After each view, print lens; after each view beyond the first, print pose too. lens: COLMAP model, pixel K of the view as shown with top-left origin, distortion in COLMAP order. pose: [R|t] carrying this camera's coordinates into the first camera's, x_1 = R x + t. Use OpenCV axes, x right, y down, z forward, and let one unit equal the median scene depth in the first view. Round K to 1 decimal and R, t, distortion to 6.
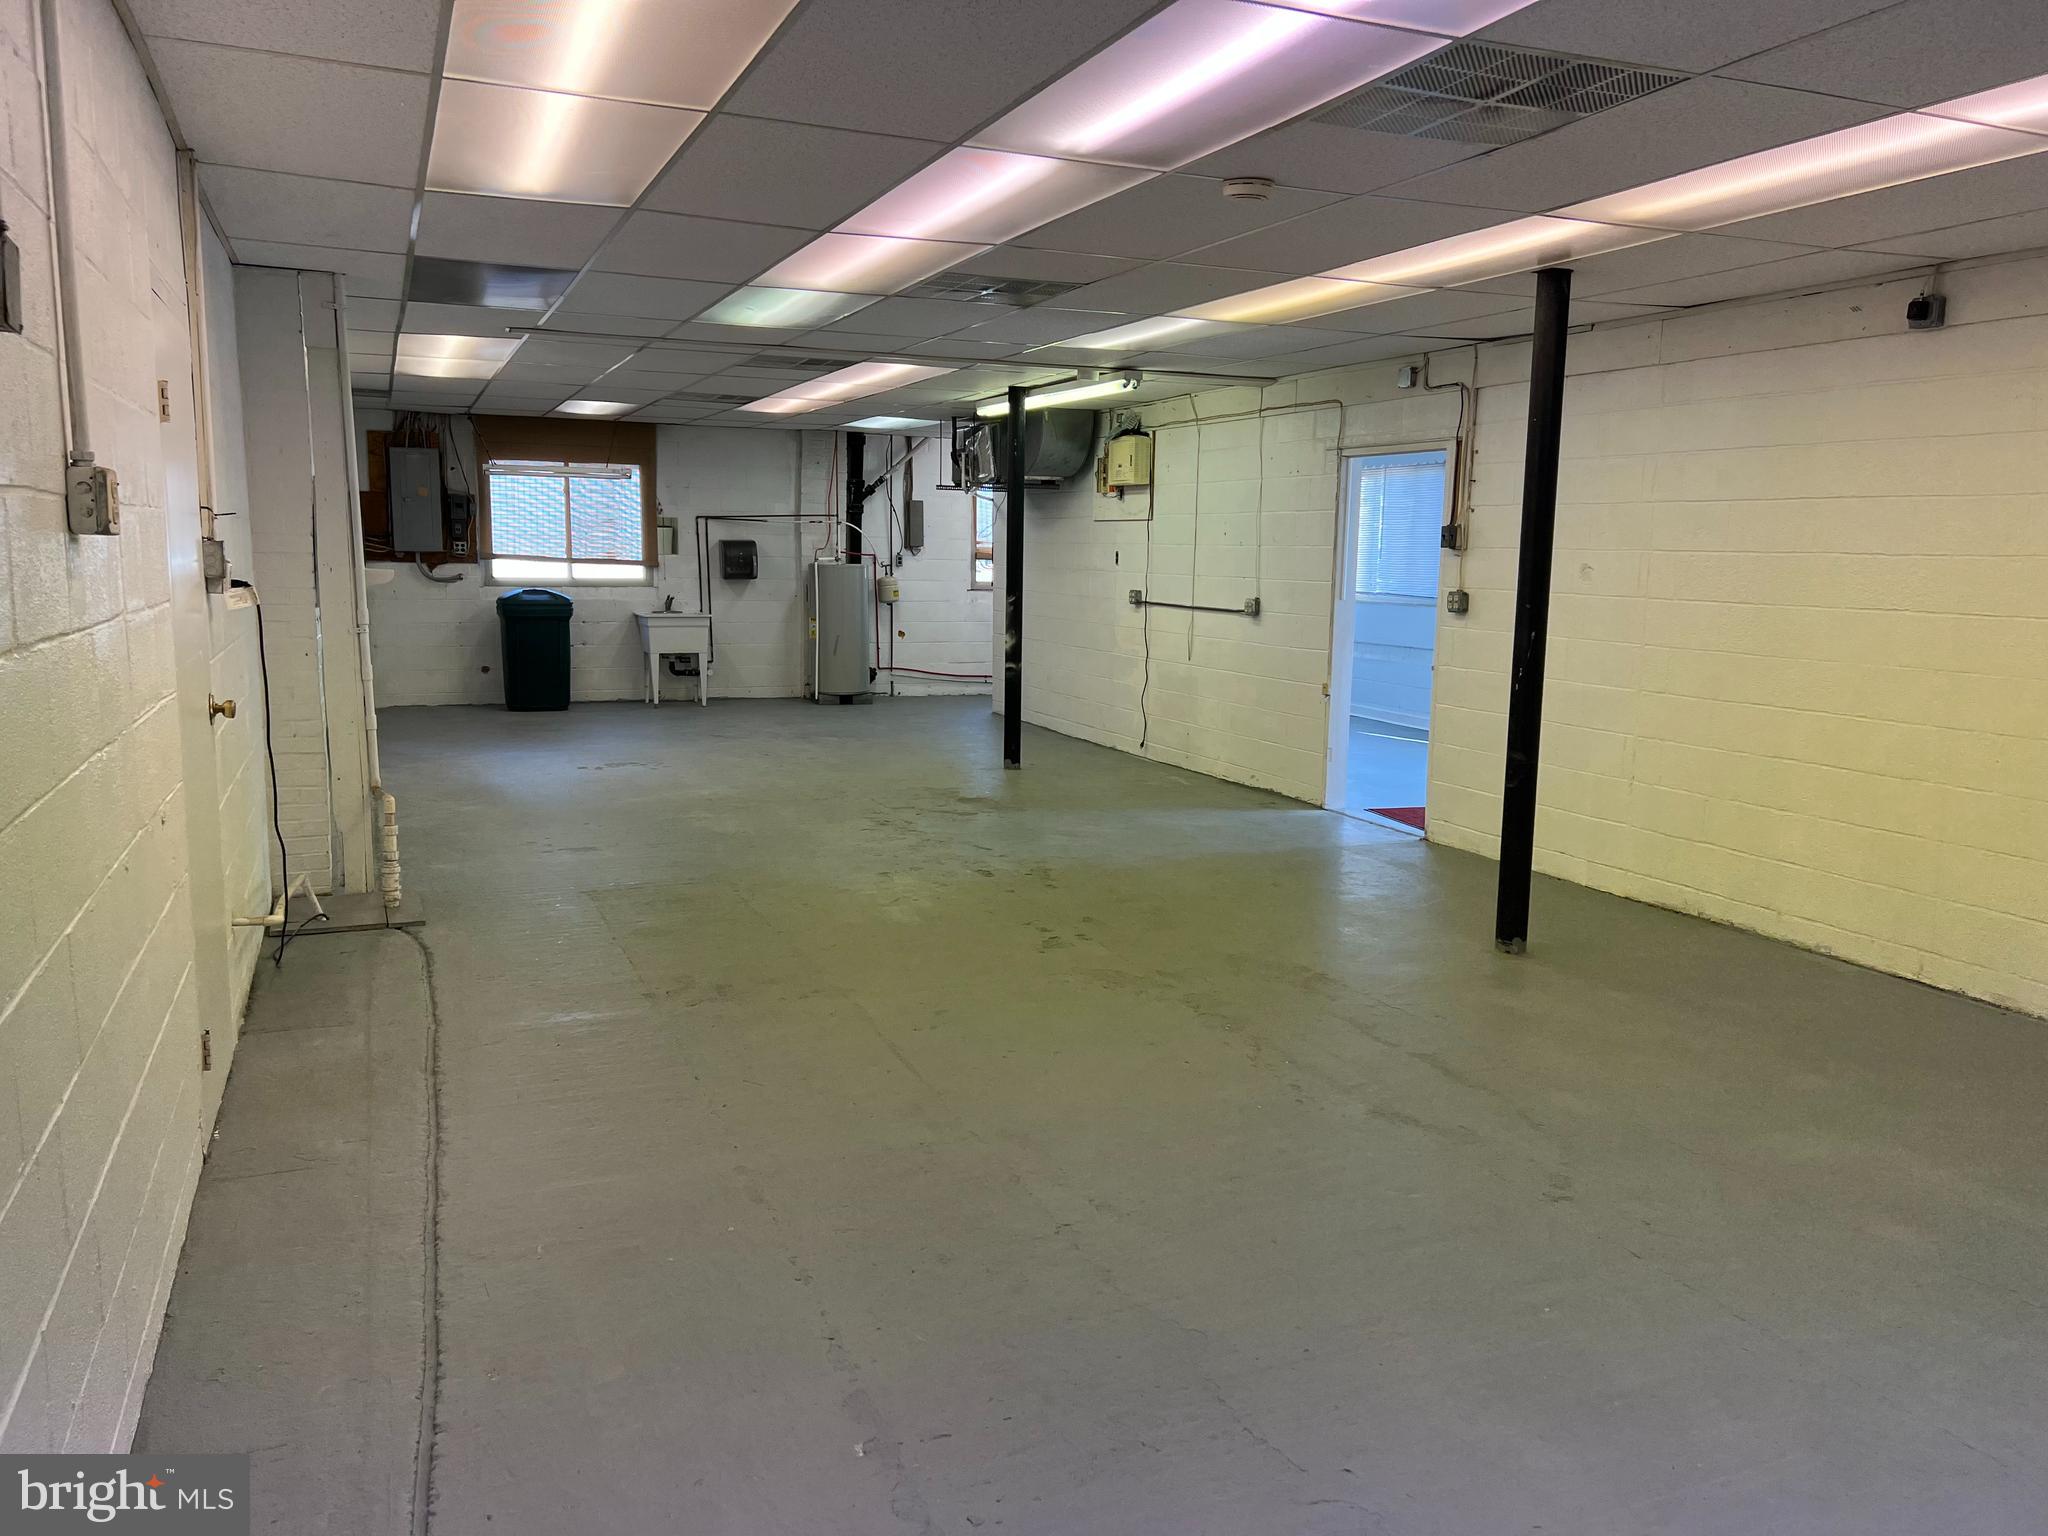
lens RADIAL K [[1542.2, 0, 1024.8], [0, 1542.2, 762.4], [0, 0, 1]] dist [0.033135, -0.008509]
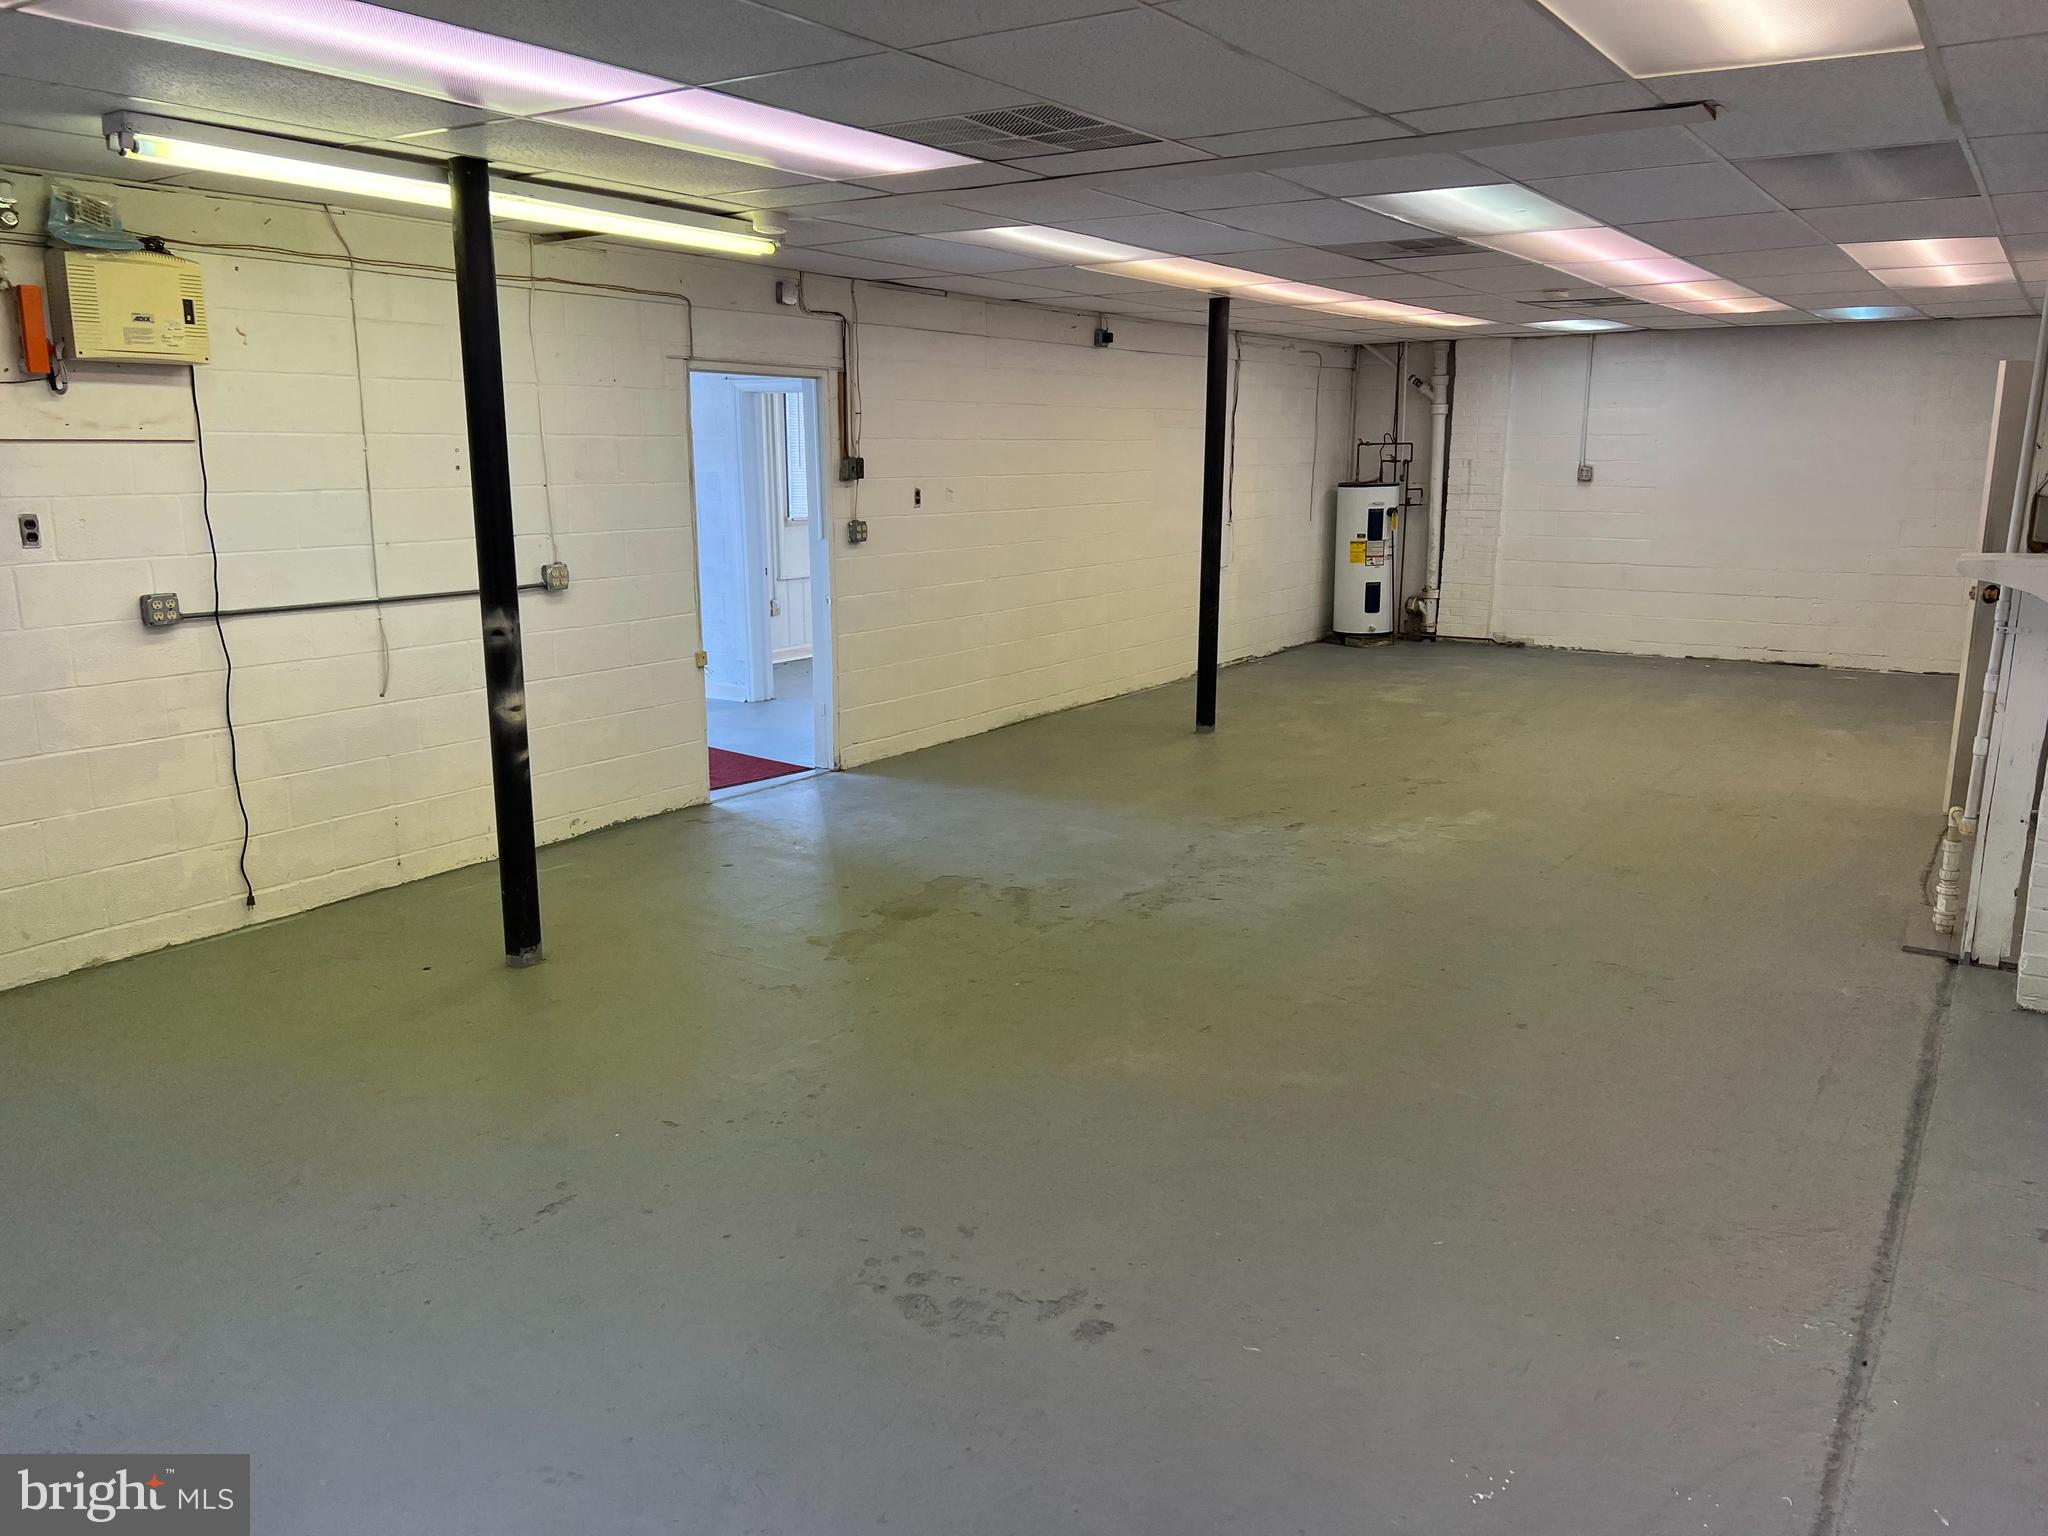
lens RADIAL K [[1542.2, 0, 1025.9], [0, 1542.2, 780.6], [0, 0, 1]] dist [0.033135, -0.008509]
pose [[-0.556213, -0.186761, 0.809782, -0.625673], [0.112683, 0.948473, 0.296145, -0.228710], [-0.823365, 0.255969, -0.506508, 1.412293]]
